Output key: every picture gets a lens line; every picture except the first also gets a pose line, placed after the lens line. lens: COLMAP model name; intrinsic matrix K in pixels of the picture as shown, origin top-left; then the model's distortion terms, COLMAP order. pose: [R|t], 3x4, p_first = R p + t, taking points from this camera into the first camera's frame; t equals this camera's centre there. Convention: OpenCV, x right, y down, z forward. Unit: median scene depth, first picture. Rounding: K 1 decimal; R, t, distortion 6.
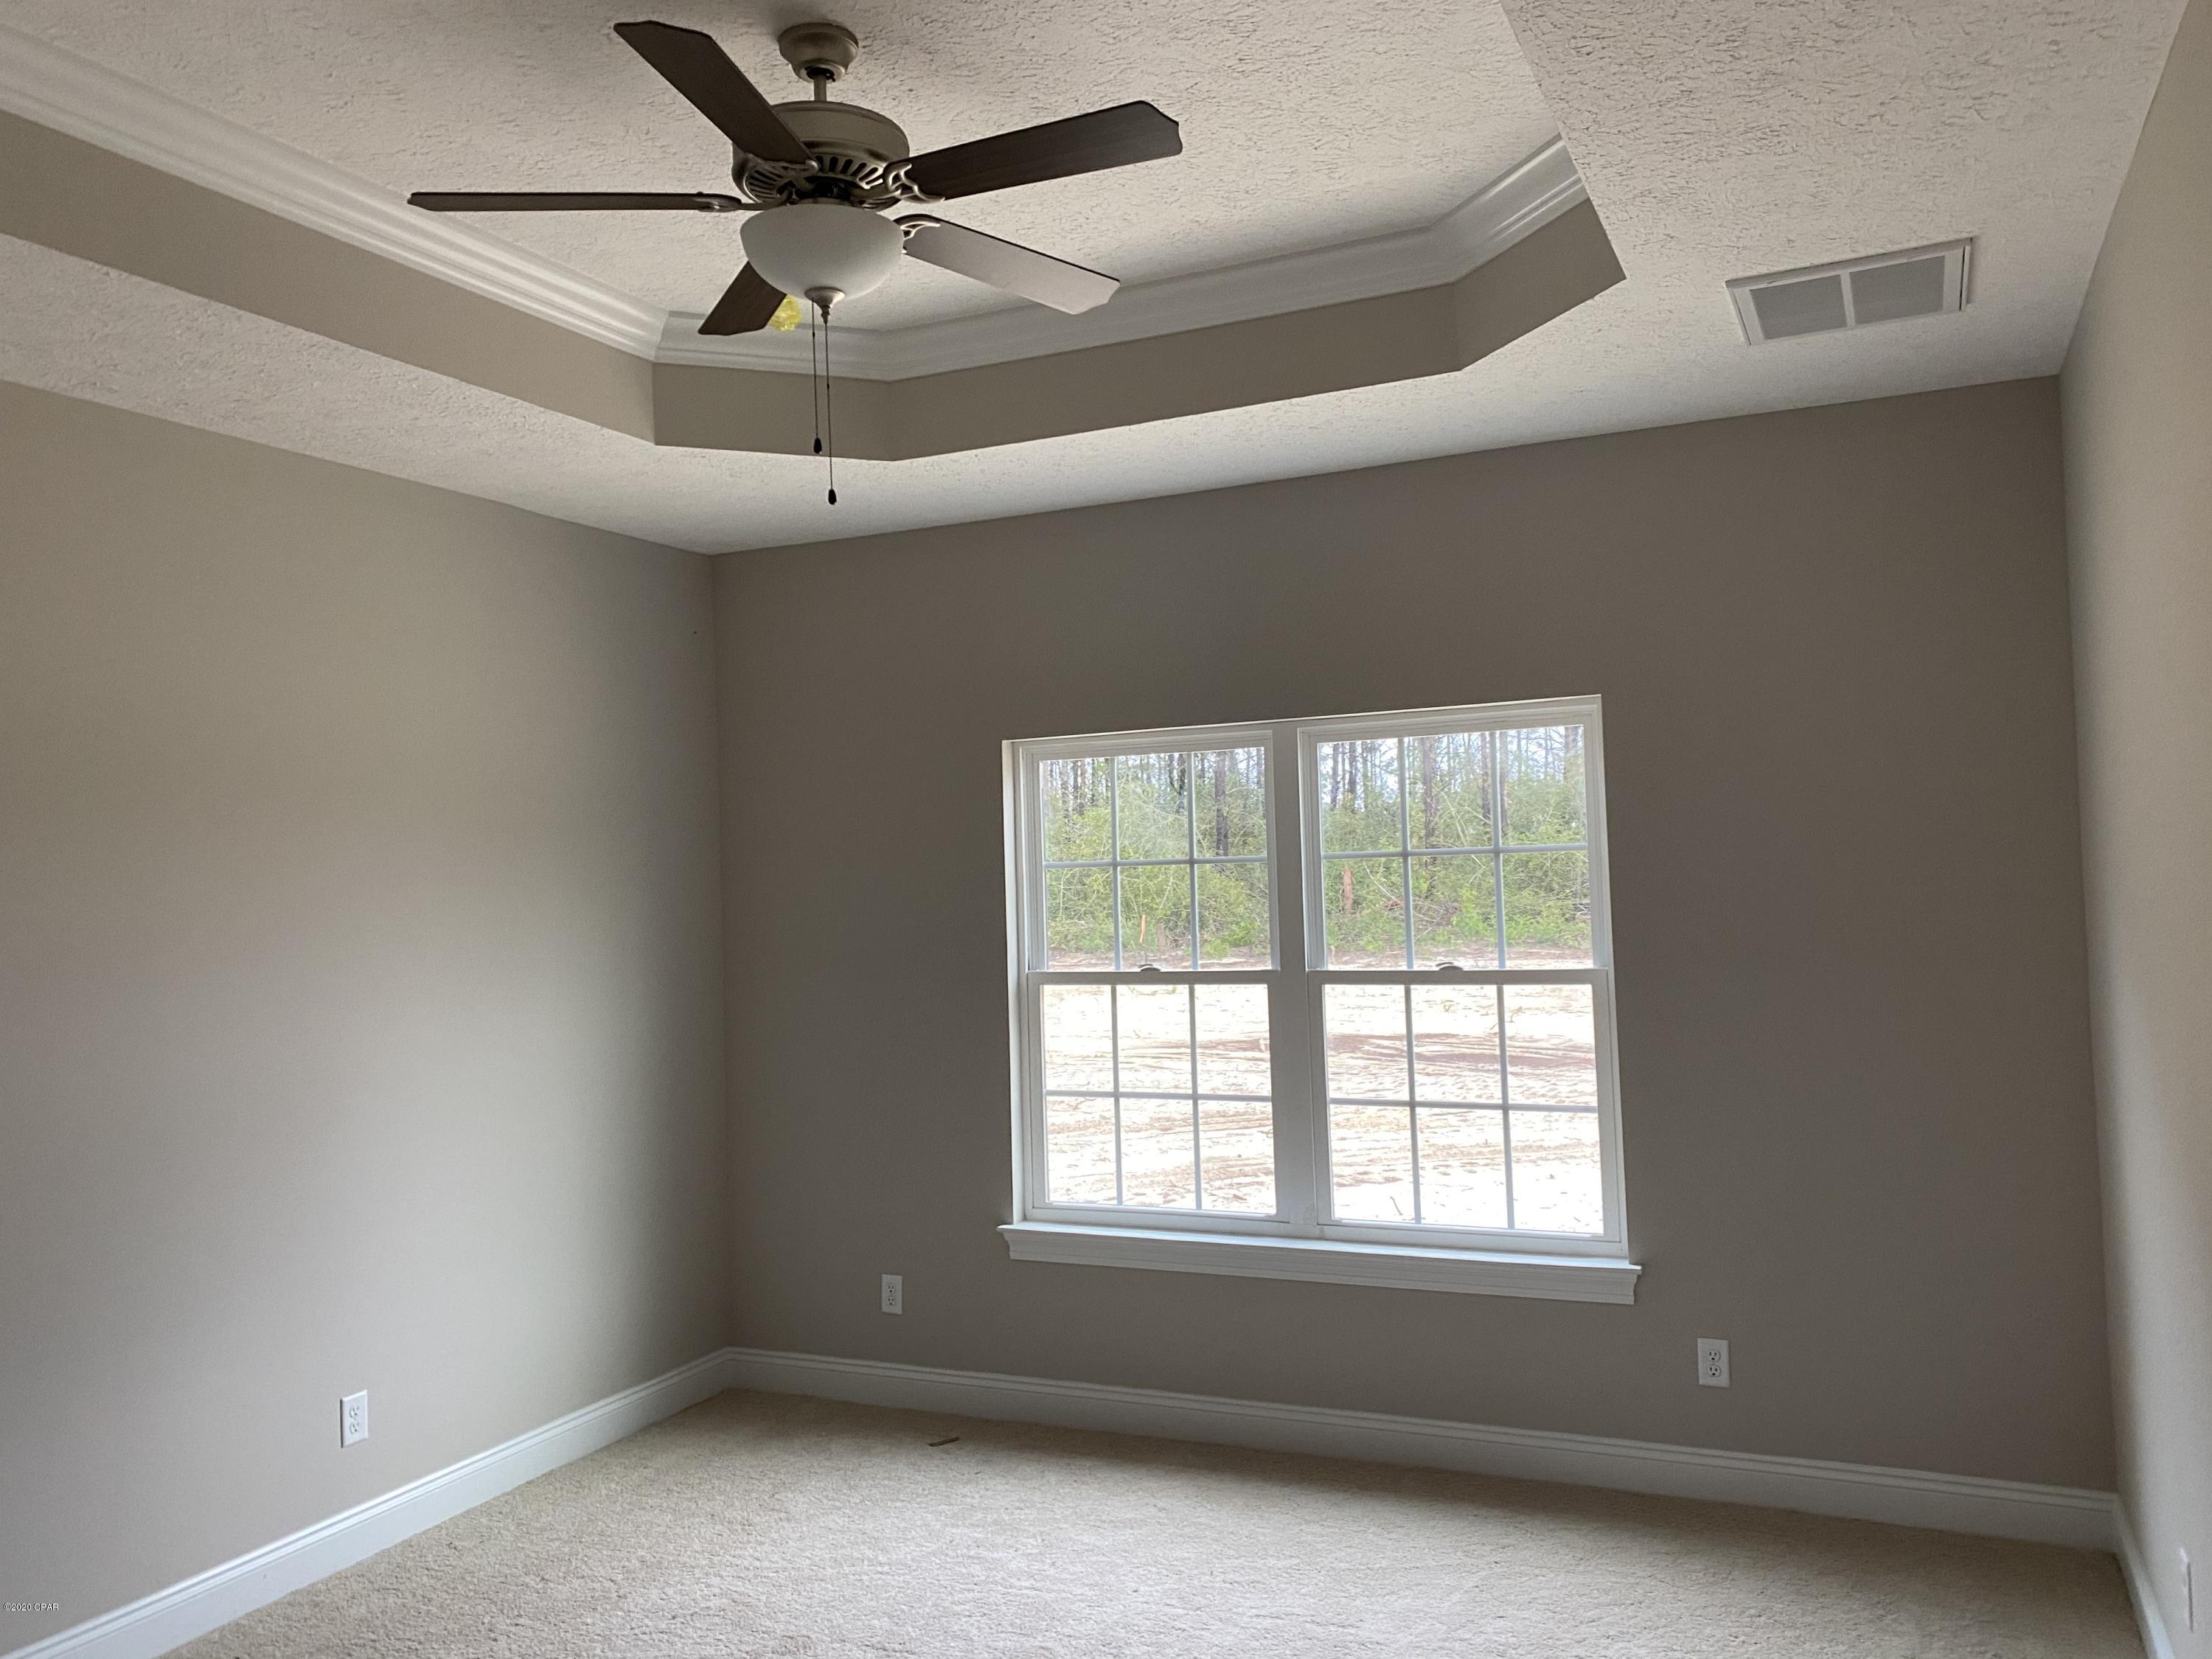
lens RADIAL K [[1705.4, 0, 1106.4], [0, 1705.4, 813.5], [0, 0, 1]] dist [0.031778, -0.023040]
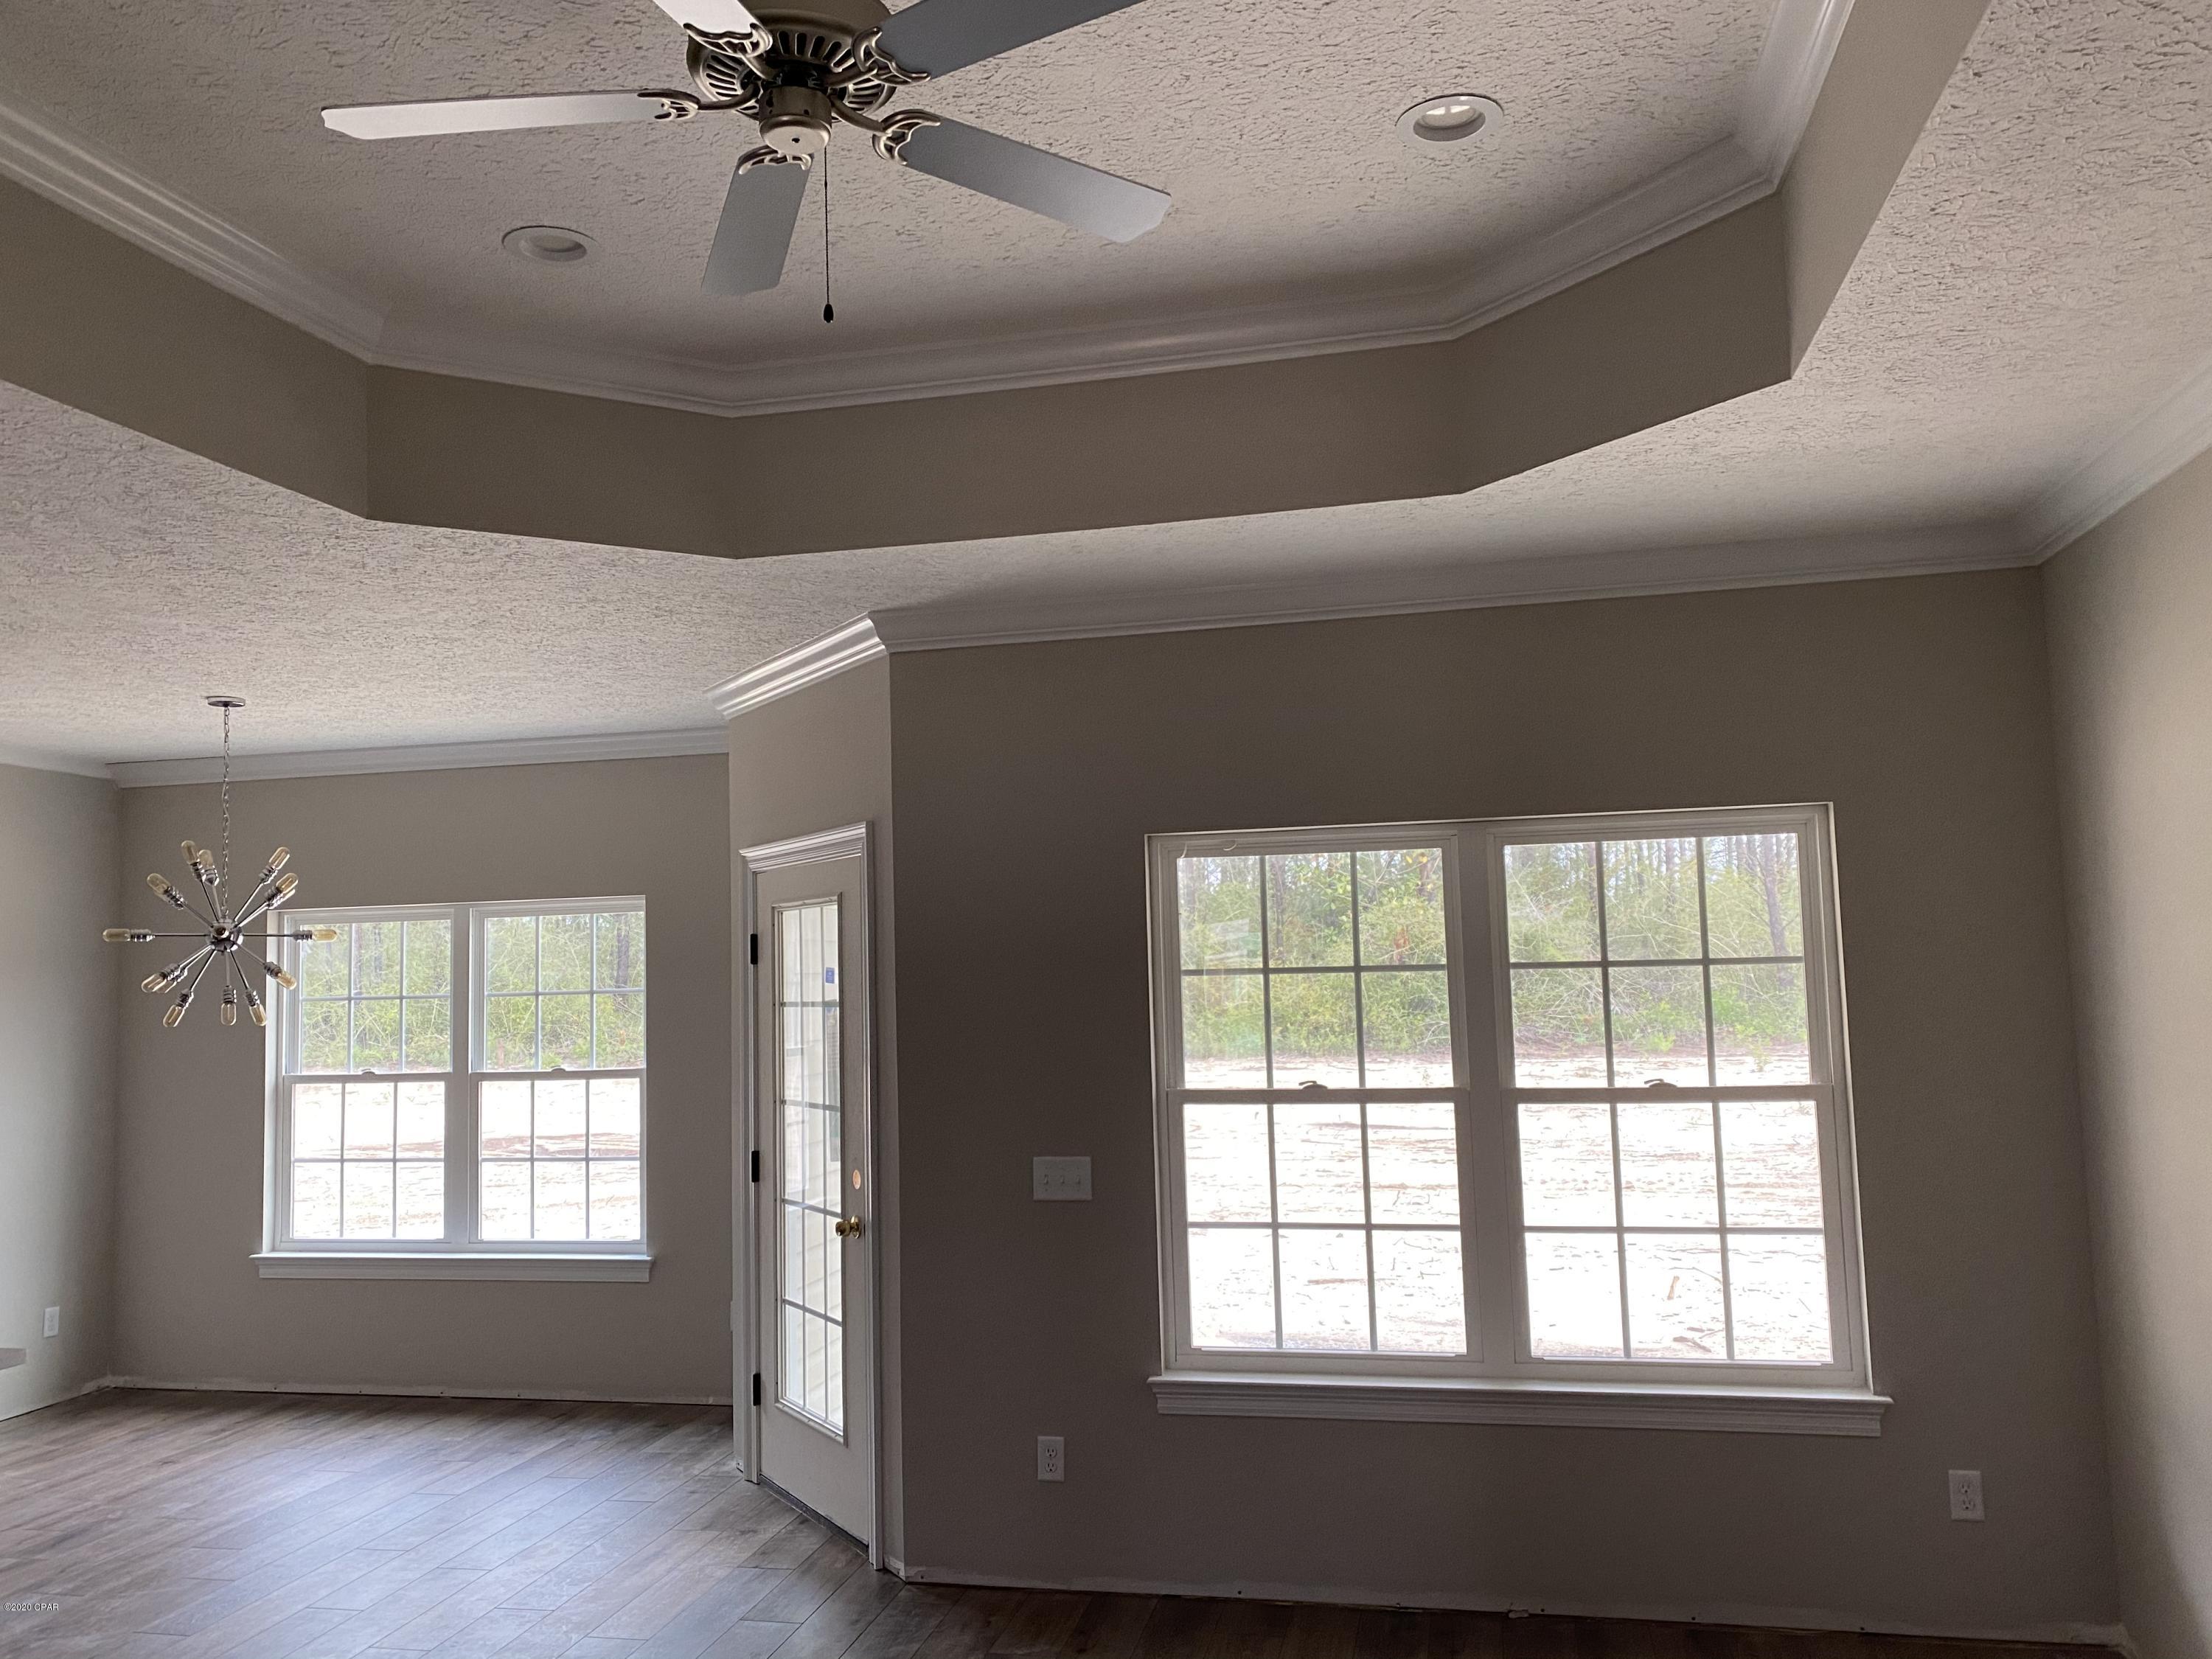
lens RADIAL K [[1705.4, 0, 1112.8], [0, 1705.4, 830.3], [0, 0, 1]] dist [0.031778, -0.023040]
pose [[0.978810, 0.013546, 0.204324, 0.348970], [-0.007311, 0.999485, -0.031242, -0.074555], [-0.204642, 0.029086, 0.978405, -0.570252]]
